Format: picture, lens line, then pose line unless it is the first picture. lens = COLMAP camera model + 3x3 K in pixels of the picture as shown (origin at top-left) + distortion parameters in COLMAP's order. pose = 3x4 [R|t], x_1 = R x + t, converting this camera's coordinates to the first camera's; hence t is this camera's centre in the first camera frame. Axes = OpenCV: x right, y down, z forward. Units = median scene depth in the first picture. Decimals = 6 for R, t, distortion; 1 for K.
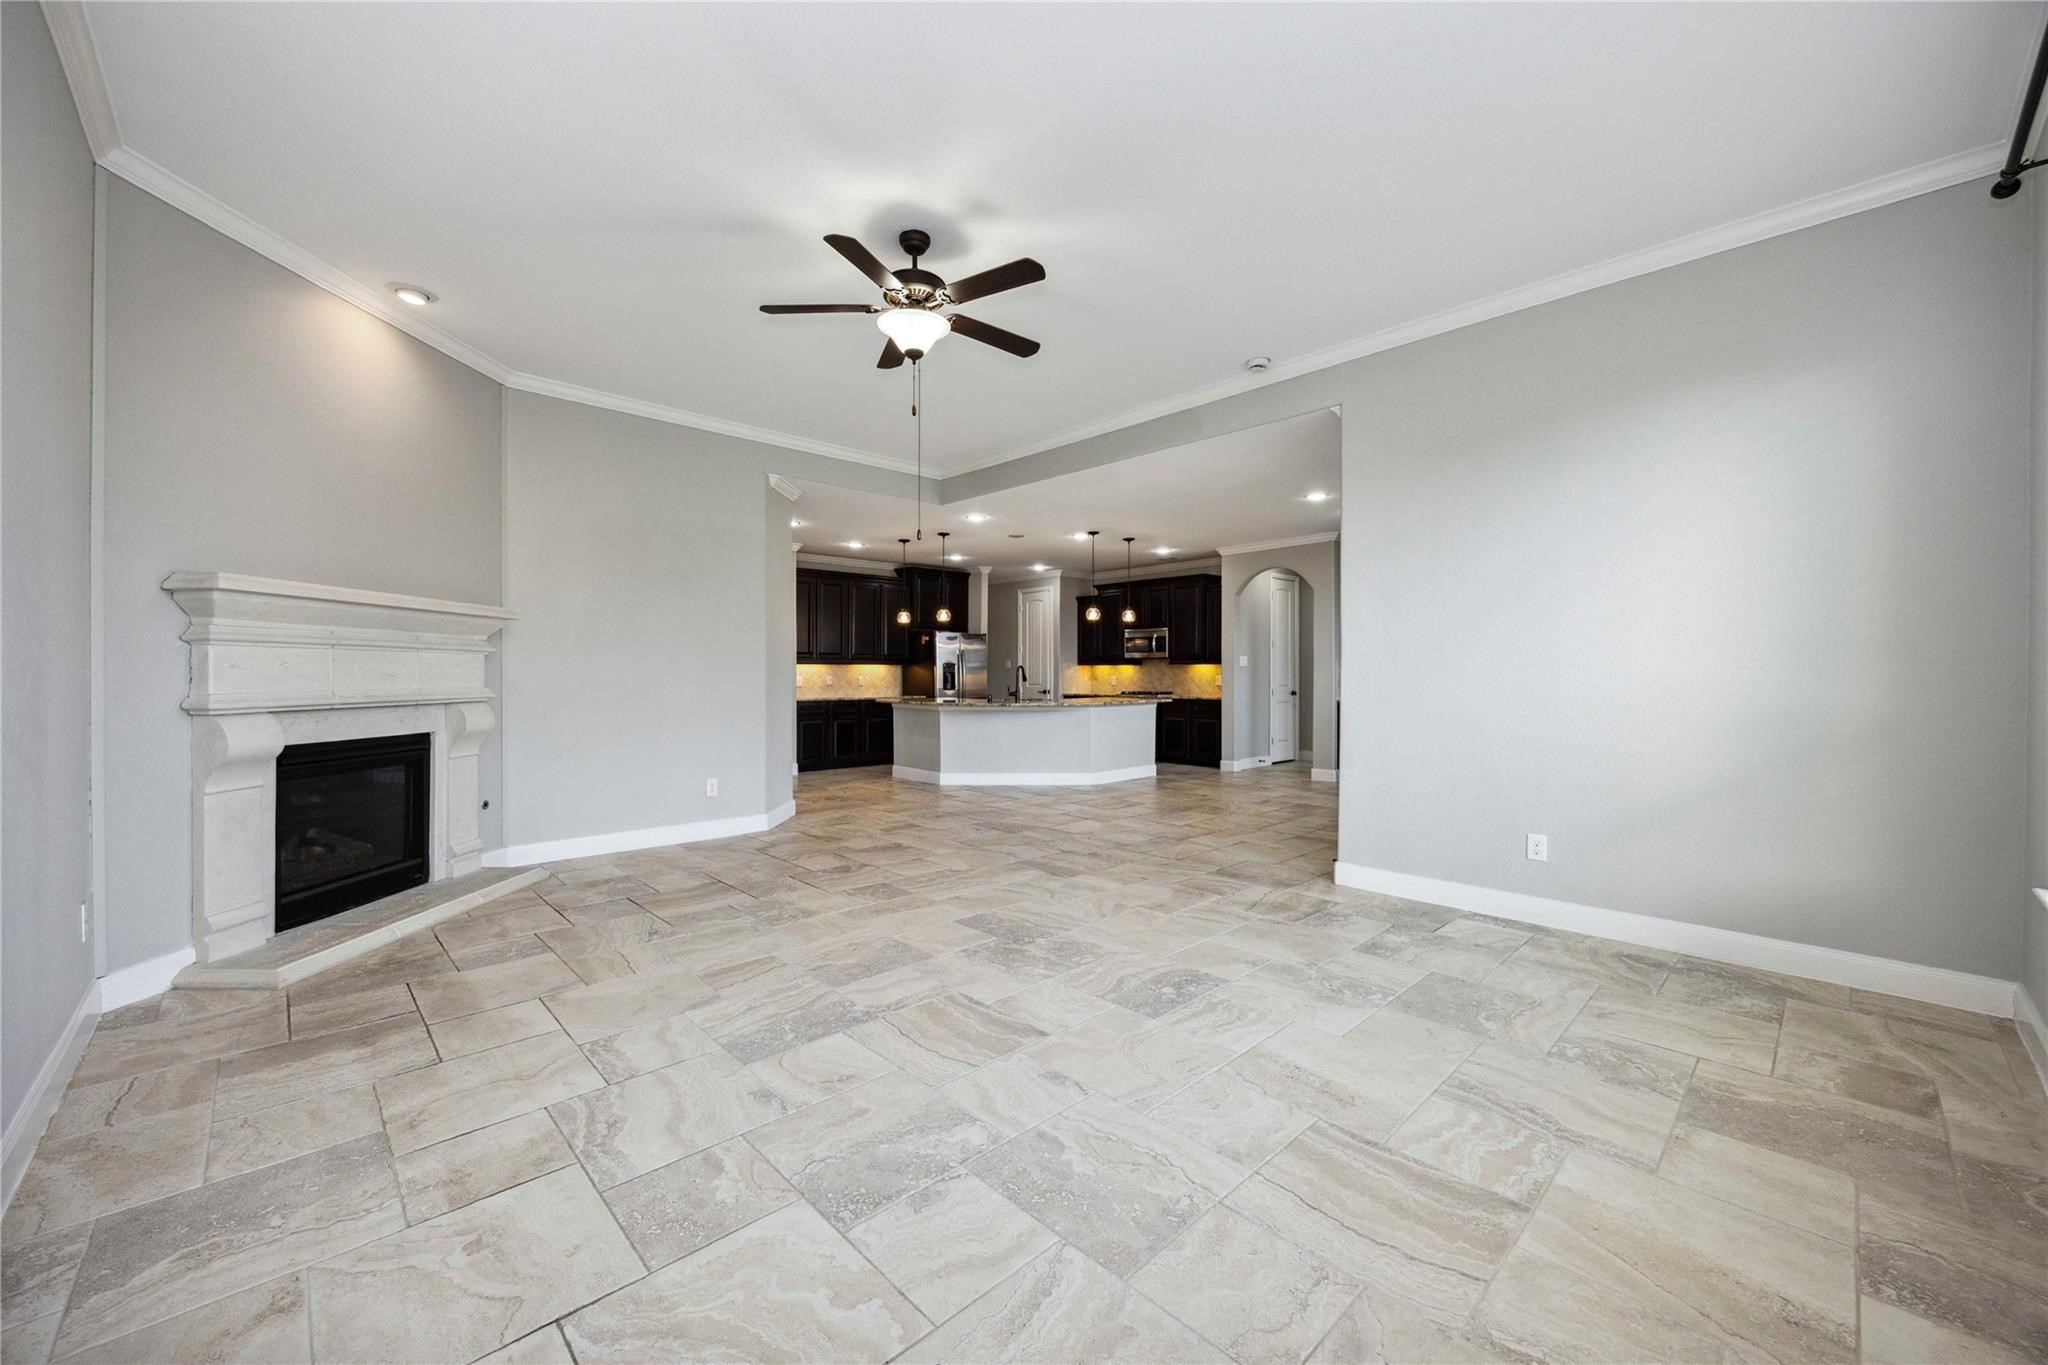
lens RADIAL K [[790.7, 0, 1017.3], [0, 790.7, 677.5], [0, 0, 1]] dist [-0.000758, -0.000115]
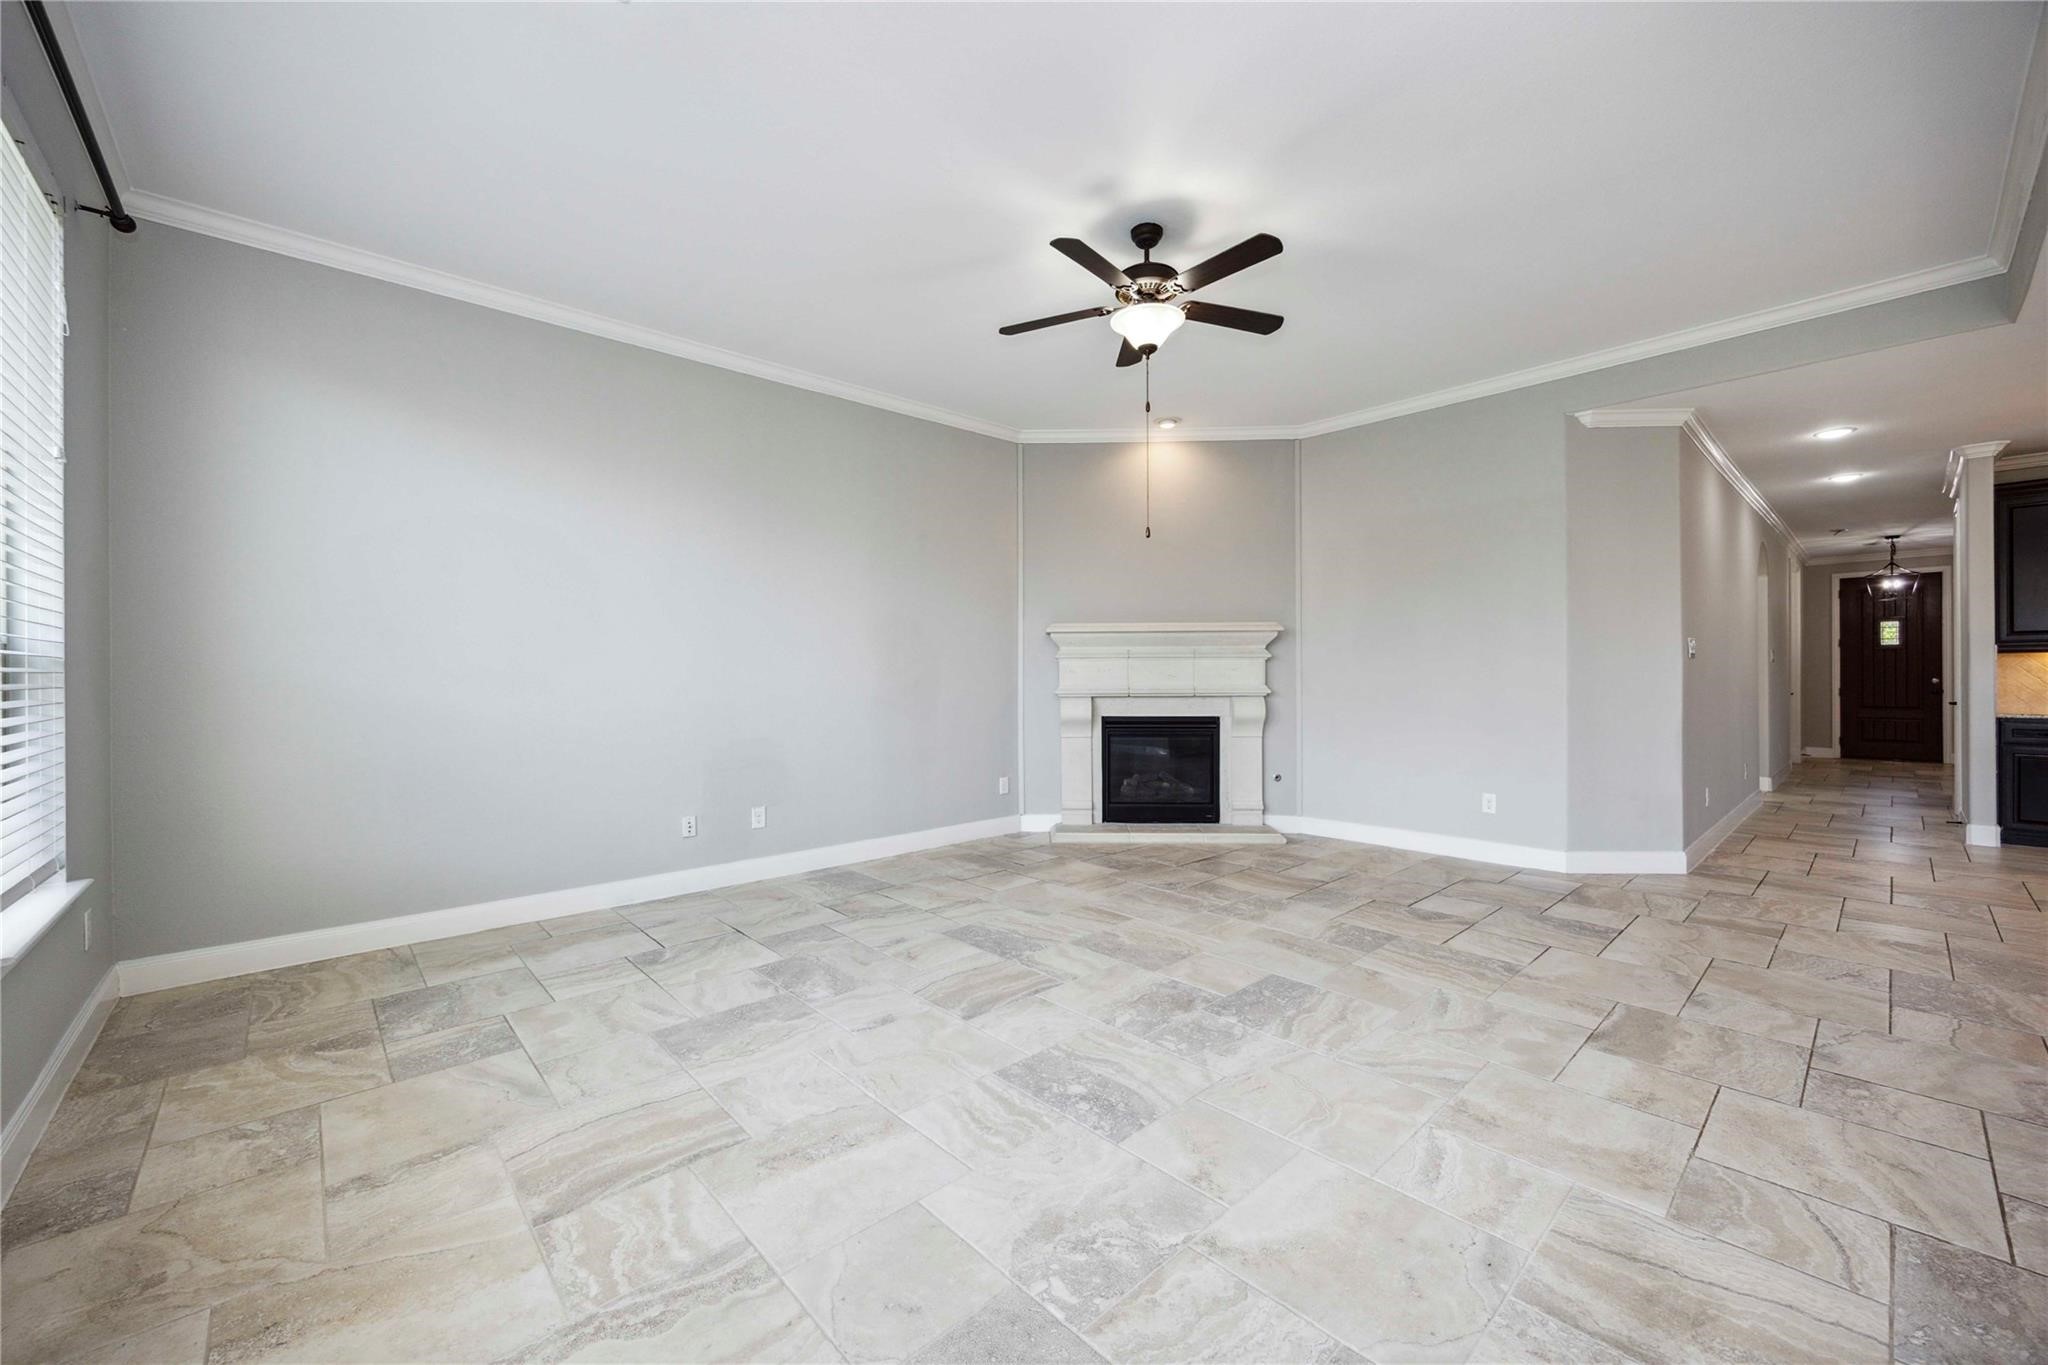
lens RADIAL K [[790.7, 0, 1015.1], [0, 790.7, 674.4], [0, 0, 1]] dist [-0.000758, -0.000115]
pose [[-0.023836, -0.002962, -0.999711, 0.838985], [0.001492, 0.999994, -0.002999, -0.002139], [0.999715, -0.001564, -0.023832, 0.842230]]
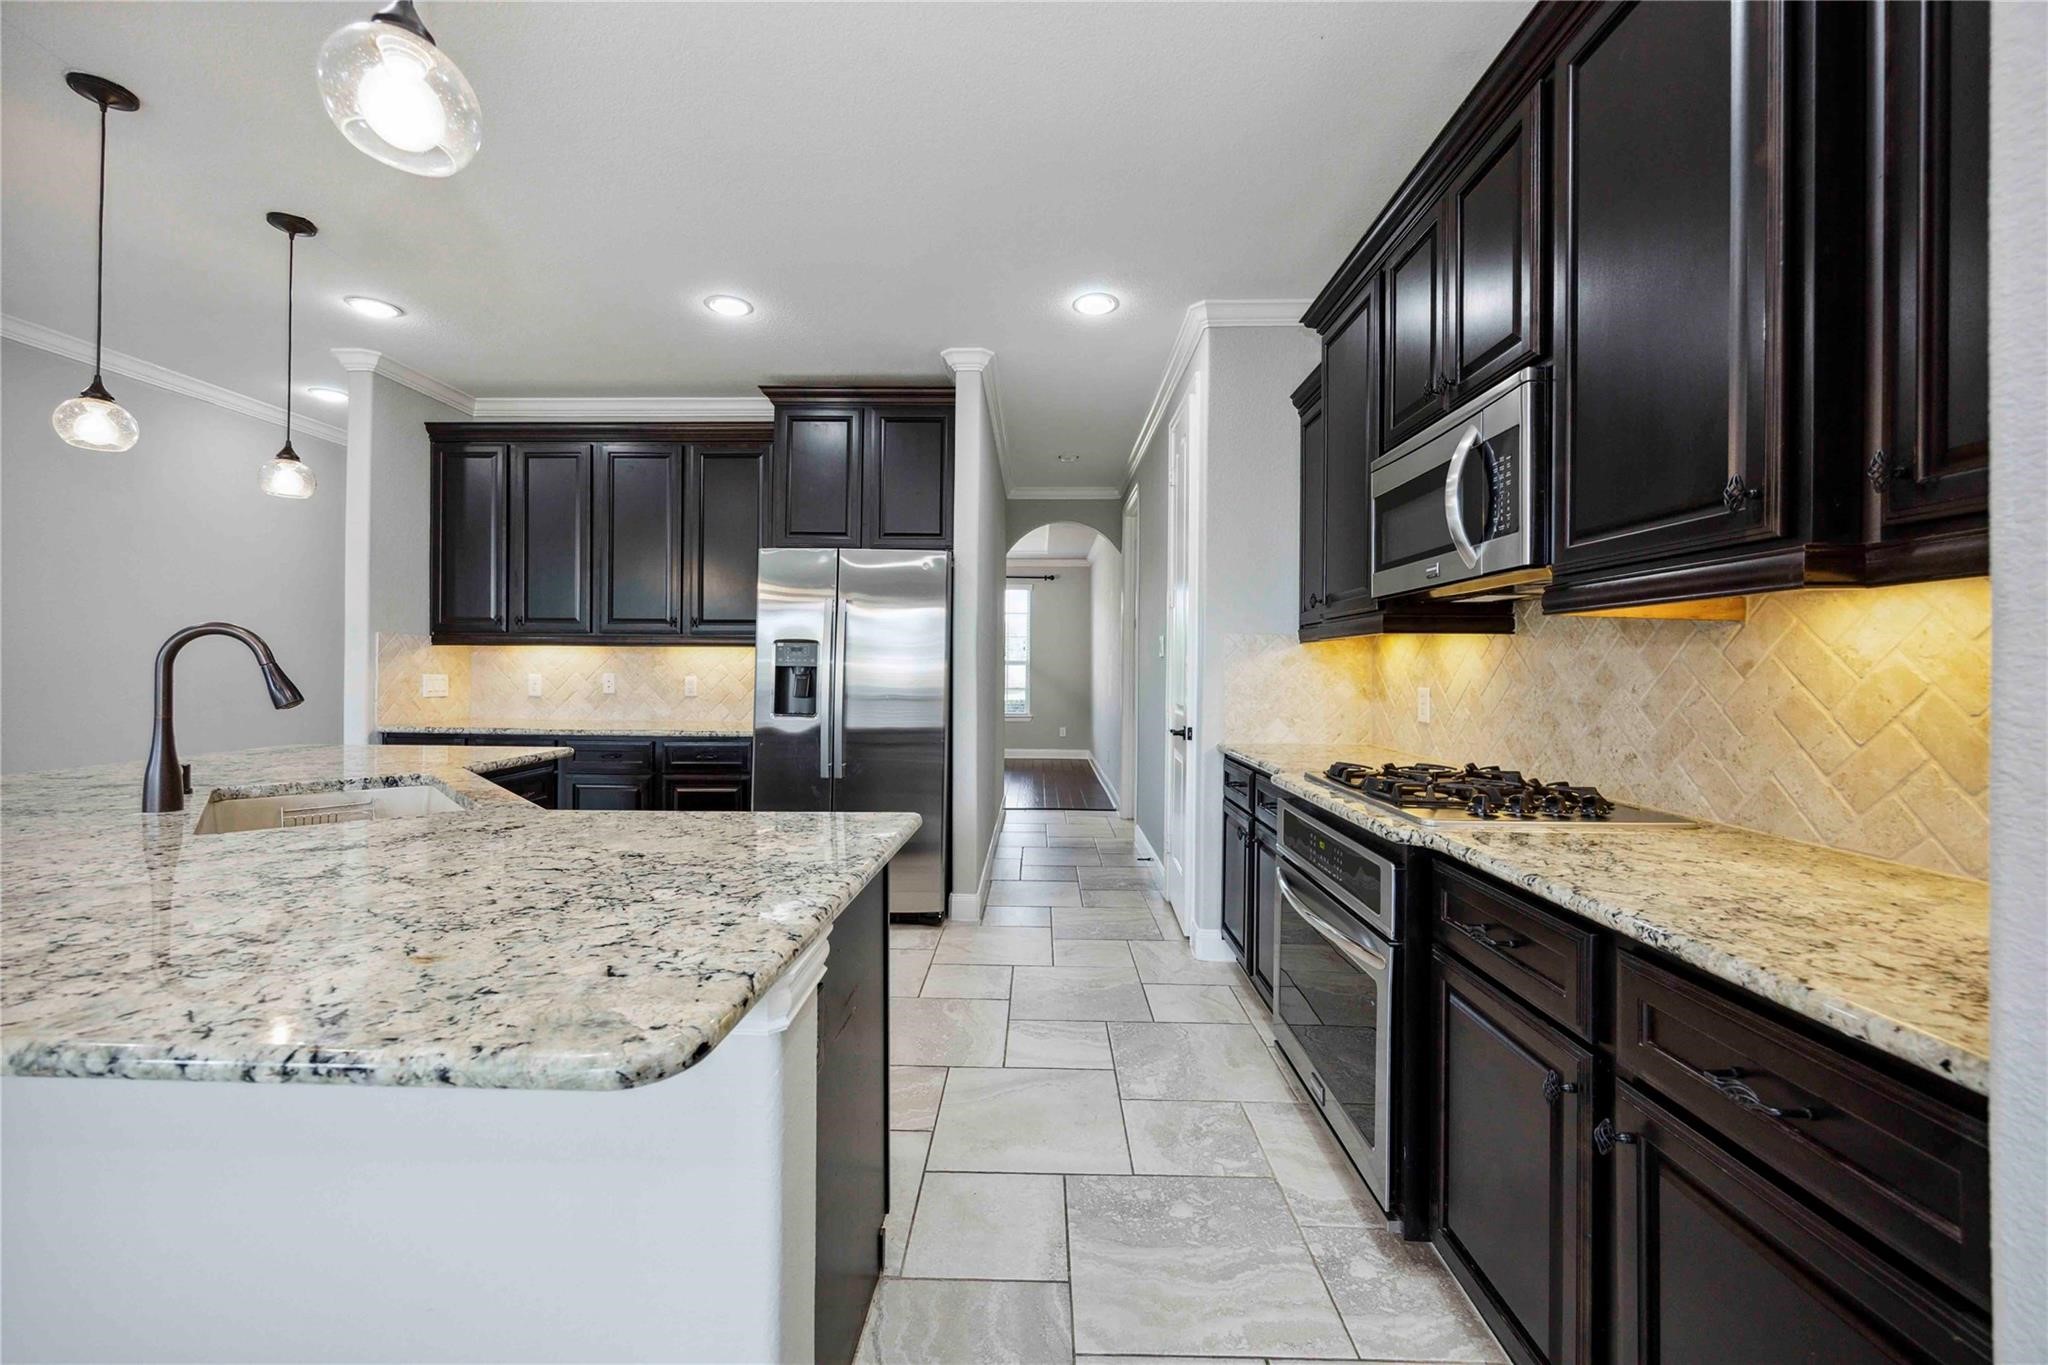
lens RADIAL K [[790.7, 0, 1026.5], [0, 790.7, 671.5], [0, 0, 1]] dist [-0.000758, -0.000115]
pose [[0.719939, 0.006695, -0.694005, 0.700436], [-0.009899, 0.999951, -0.000623, -0.014818], [0.693967, 0.007319, 0.719970, 2.571366]]
